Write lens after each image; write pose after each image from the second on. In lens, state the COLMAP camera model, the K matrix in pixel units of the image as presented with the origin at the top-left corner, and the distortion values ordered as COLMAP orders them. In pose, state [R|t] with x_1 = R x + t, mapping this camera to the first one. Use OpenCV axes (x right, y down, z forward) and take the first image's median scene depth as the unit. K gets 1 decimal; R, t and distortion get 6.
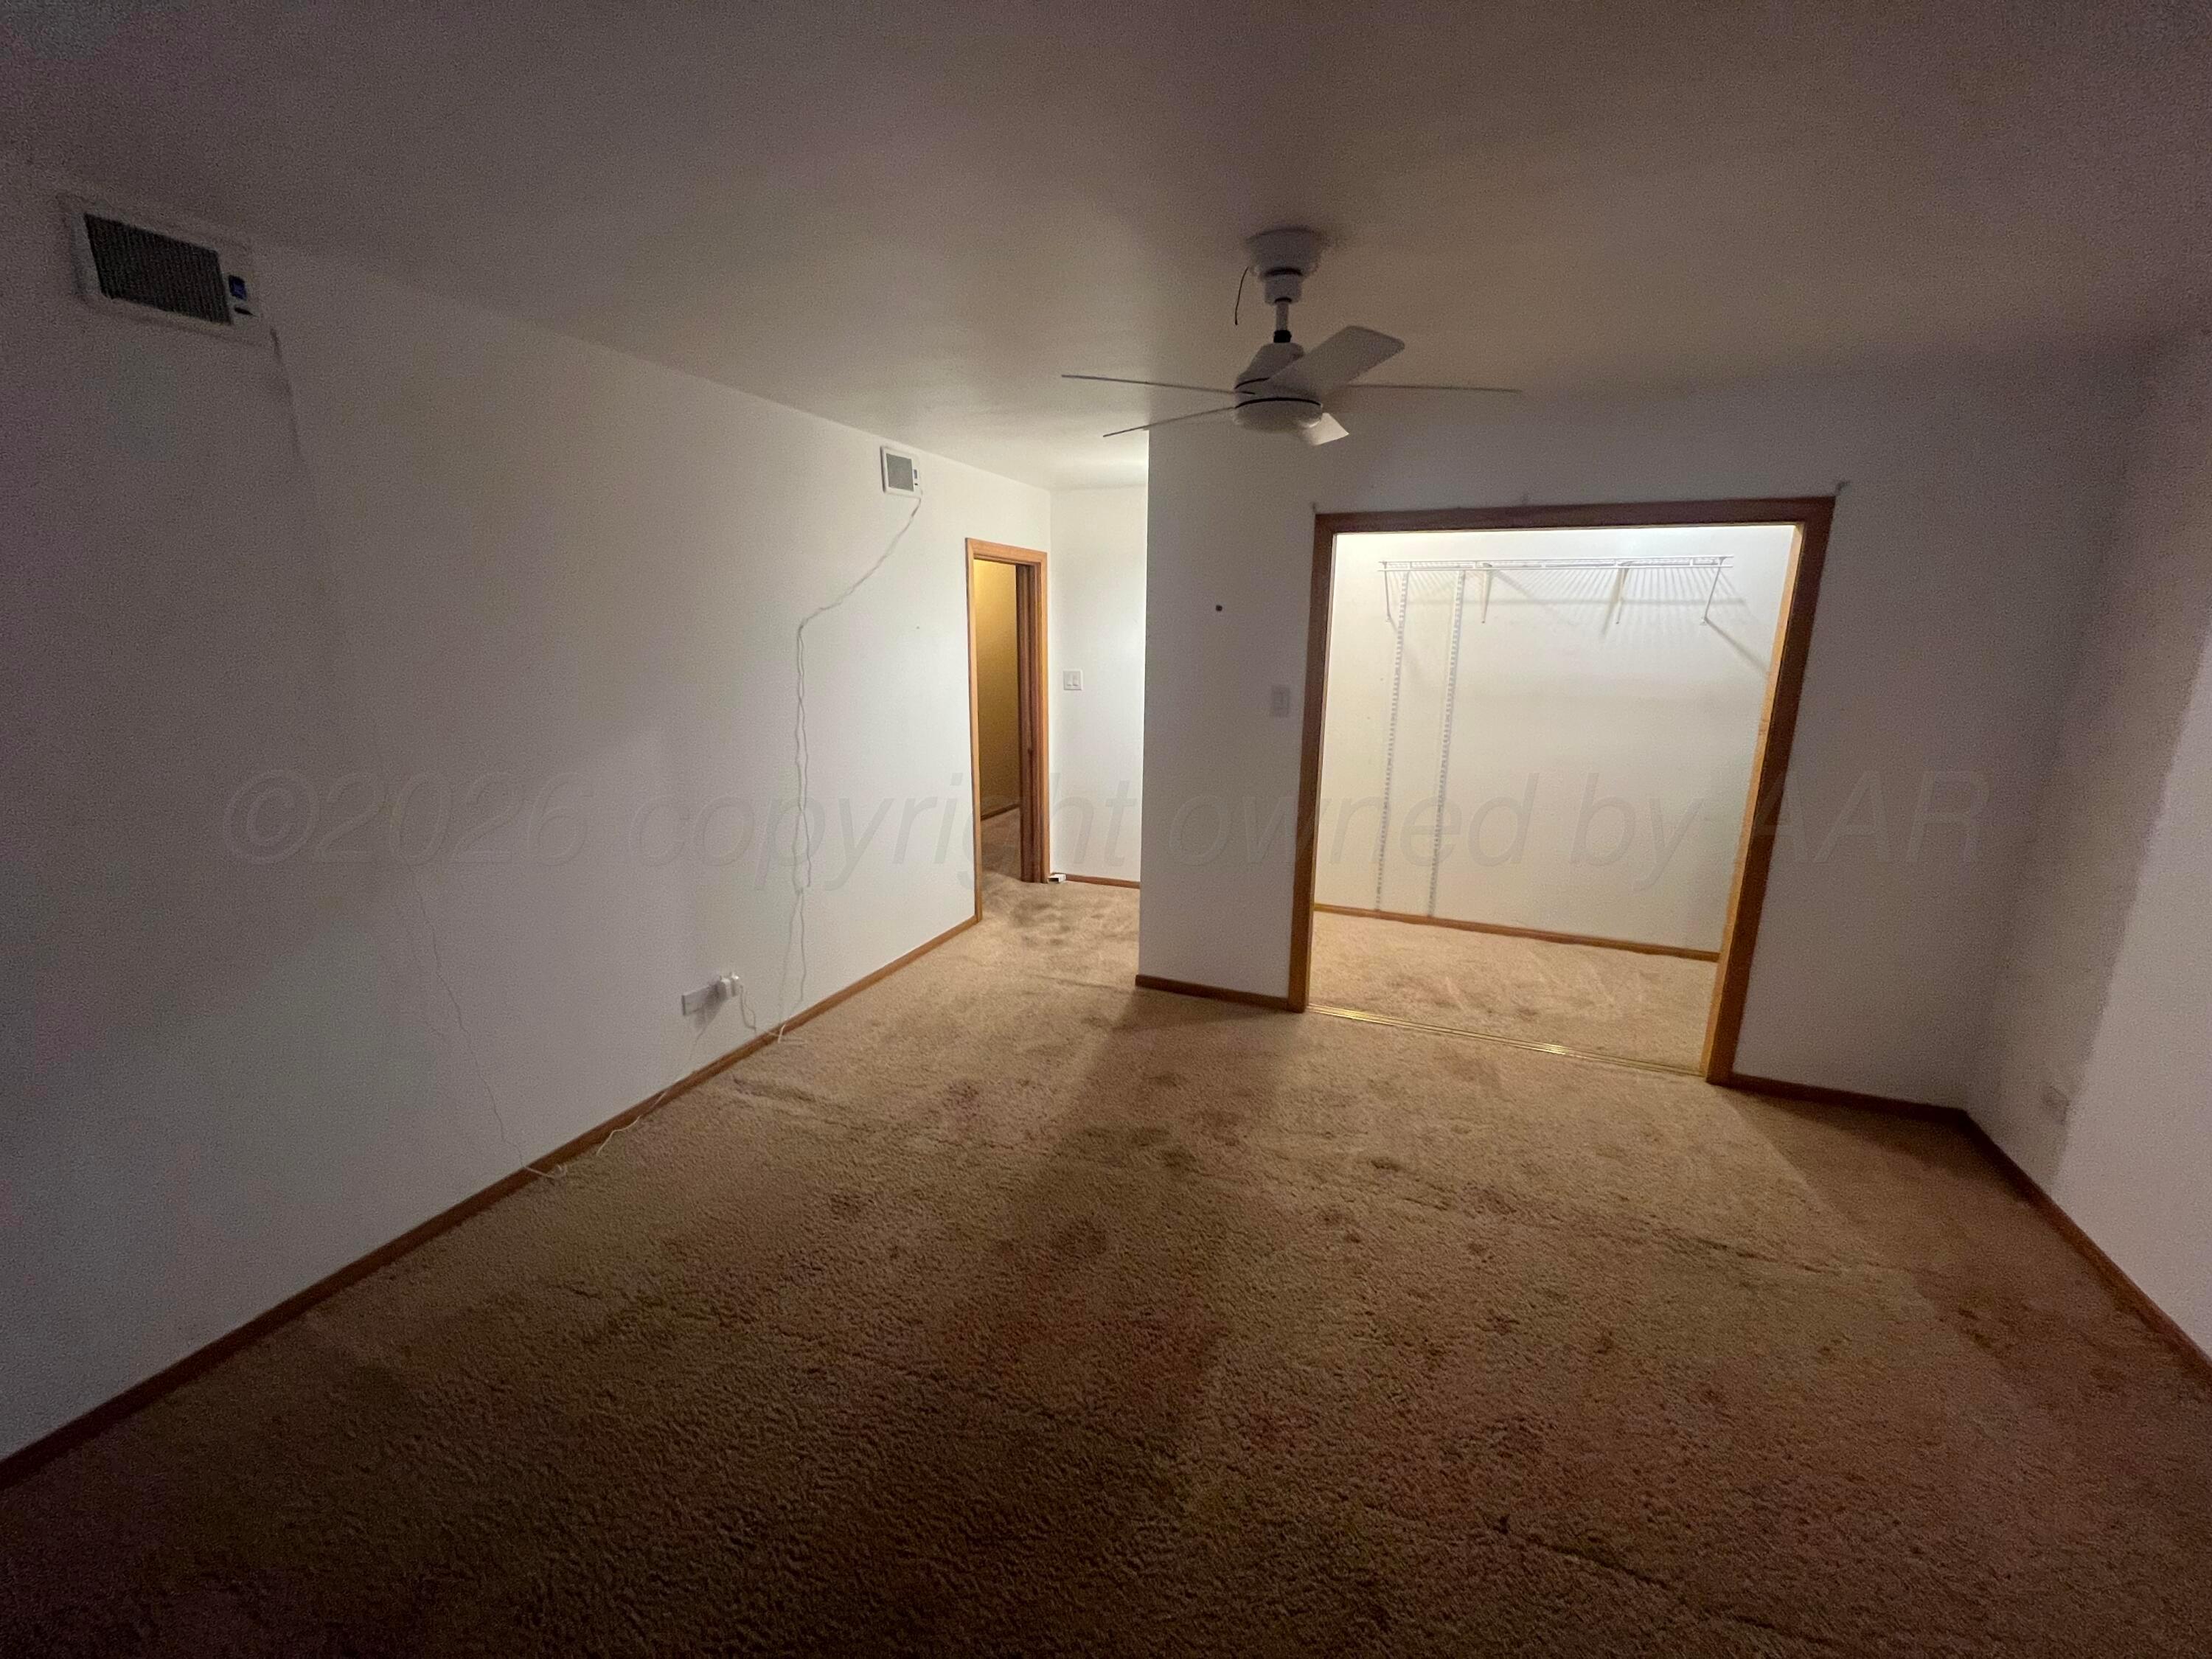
lens RADIAL K [[886.5, 0, 1106.6], [0, 886.5, 829.3], [0, 0, 1]] dist [-0.004224, 0.000767]
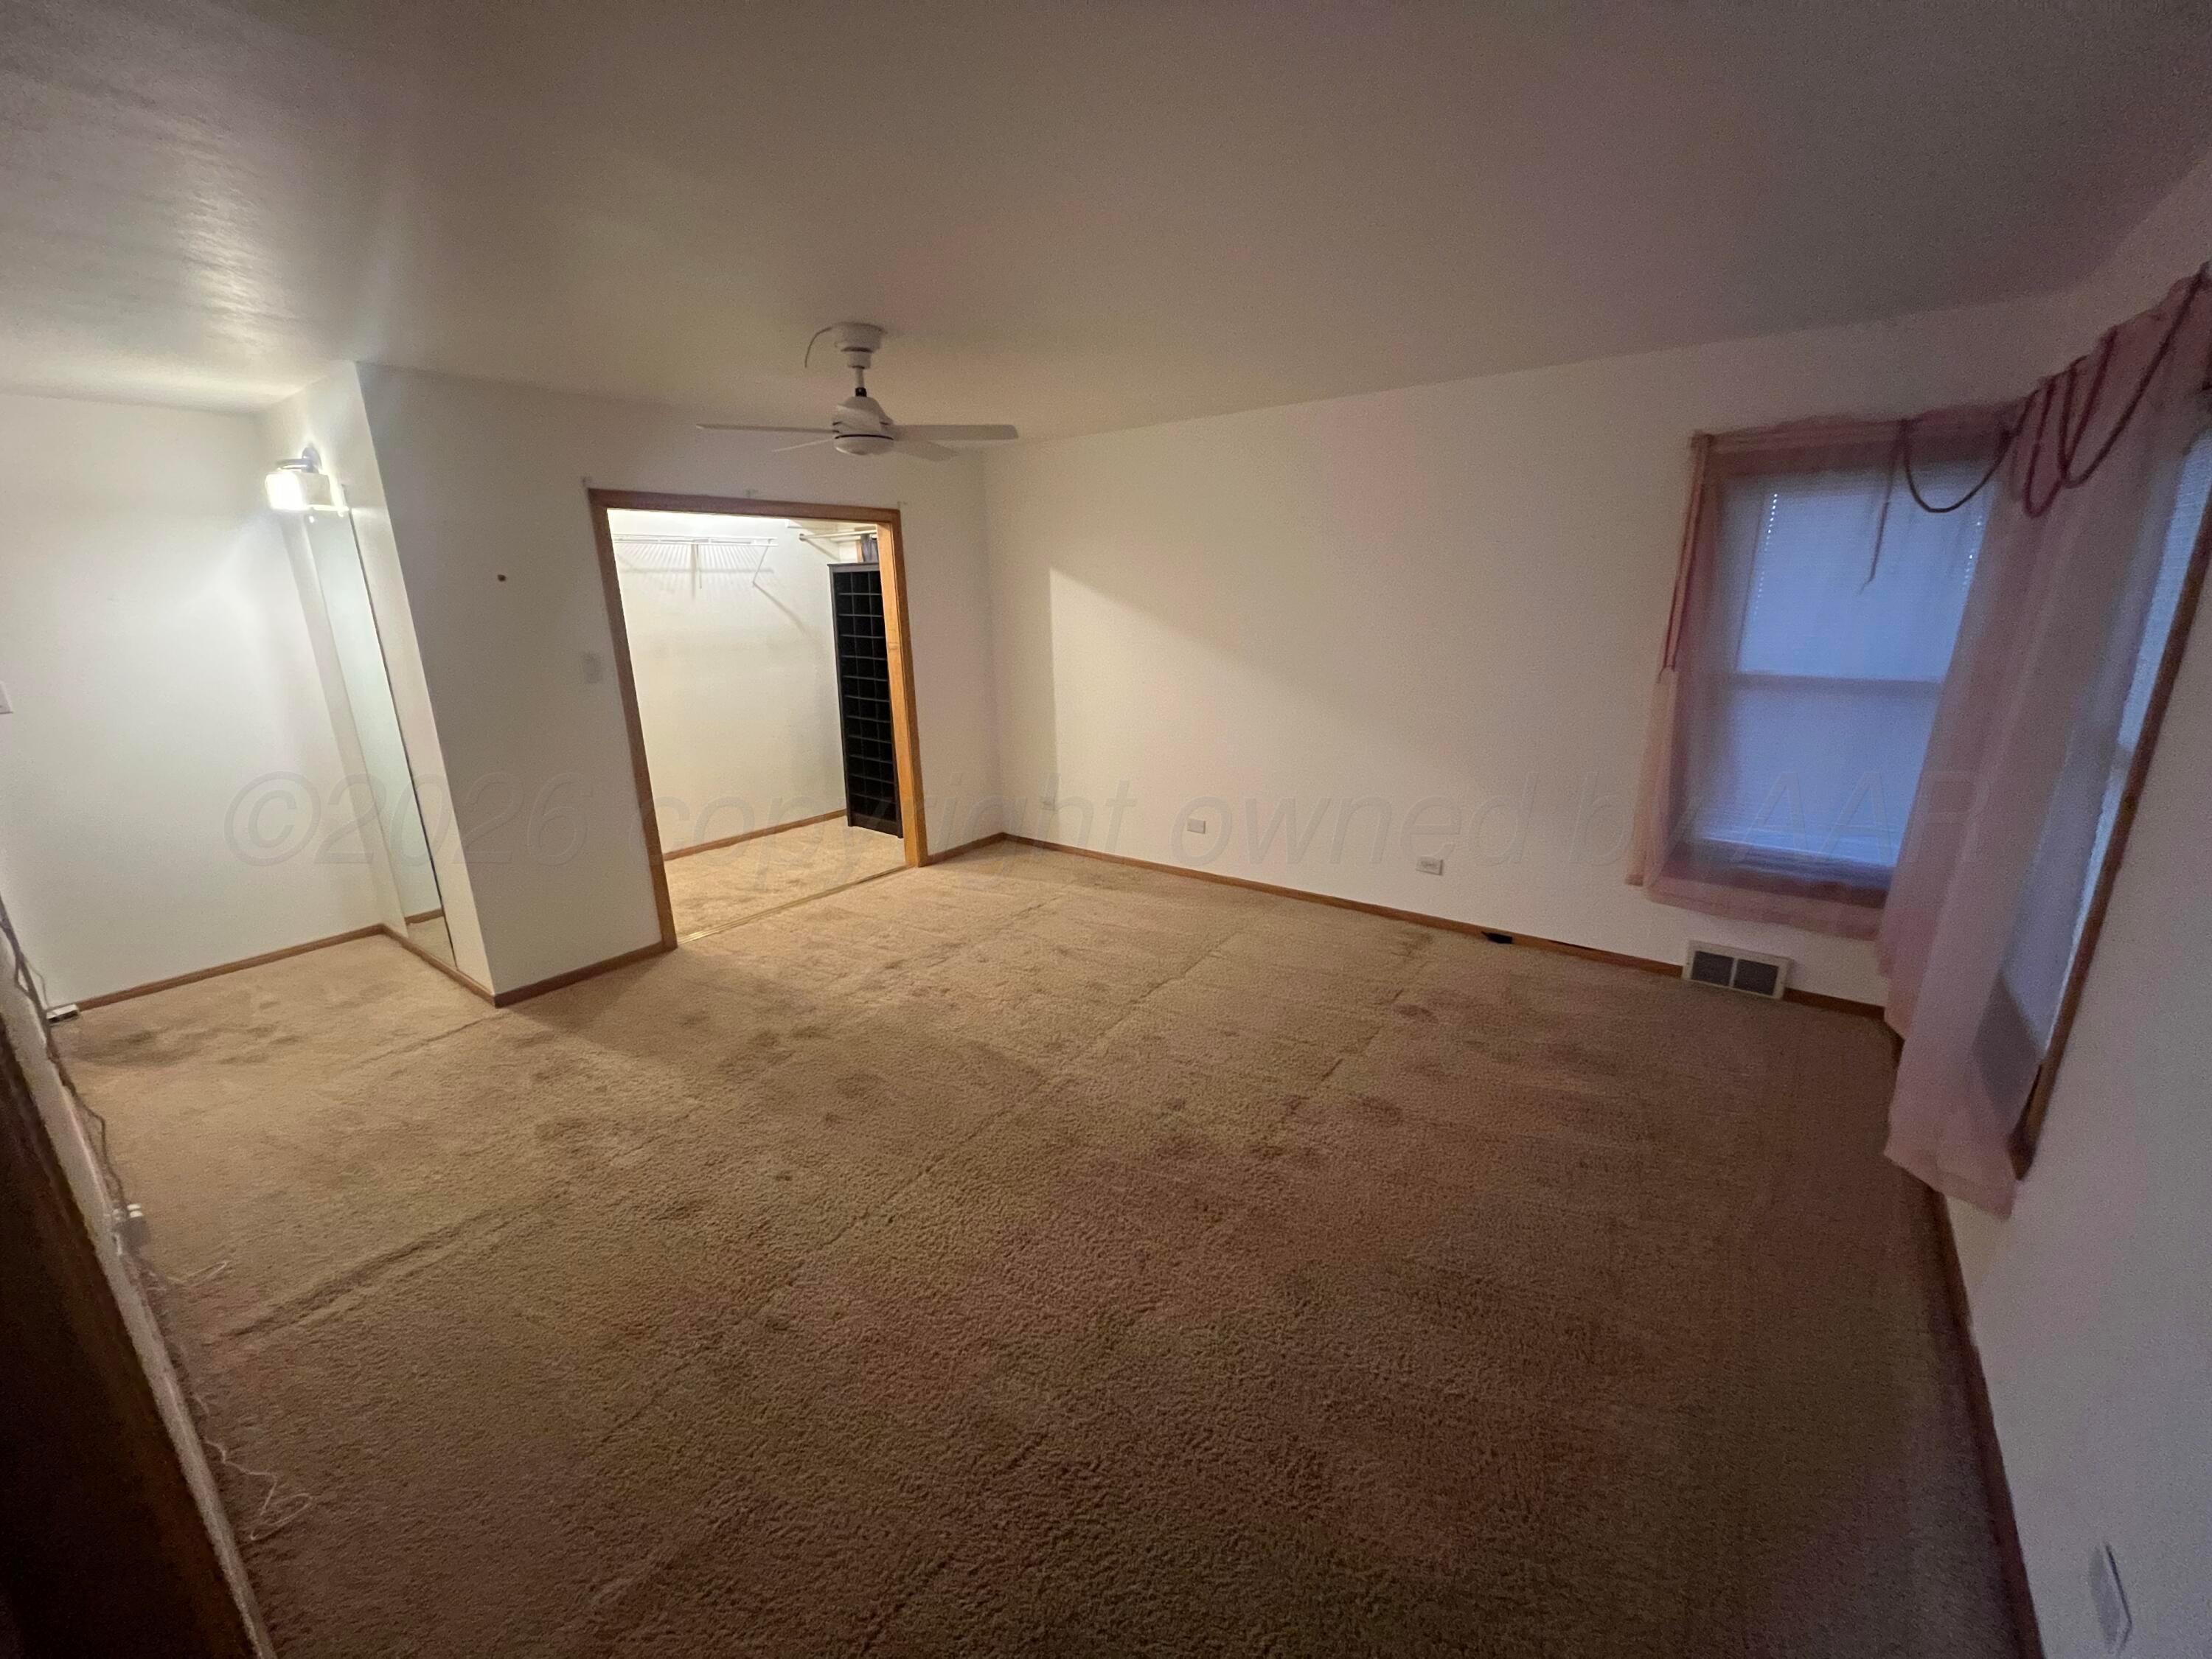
lens RADIAL K [[886.5, 0, 1108.2], [0, 886.5, 829.2], [0, 0, 1]] dist [-0.004224, 0.000767]
pose [[0.256515, -0.270629, 0.927879, -0.628487], [0.240107, 0.947750, 0.210046, -0.035482], [-0.936242, 0.168910, 0.308092, 0.136328]]
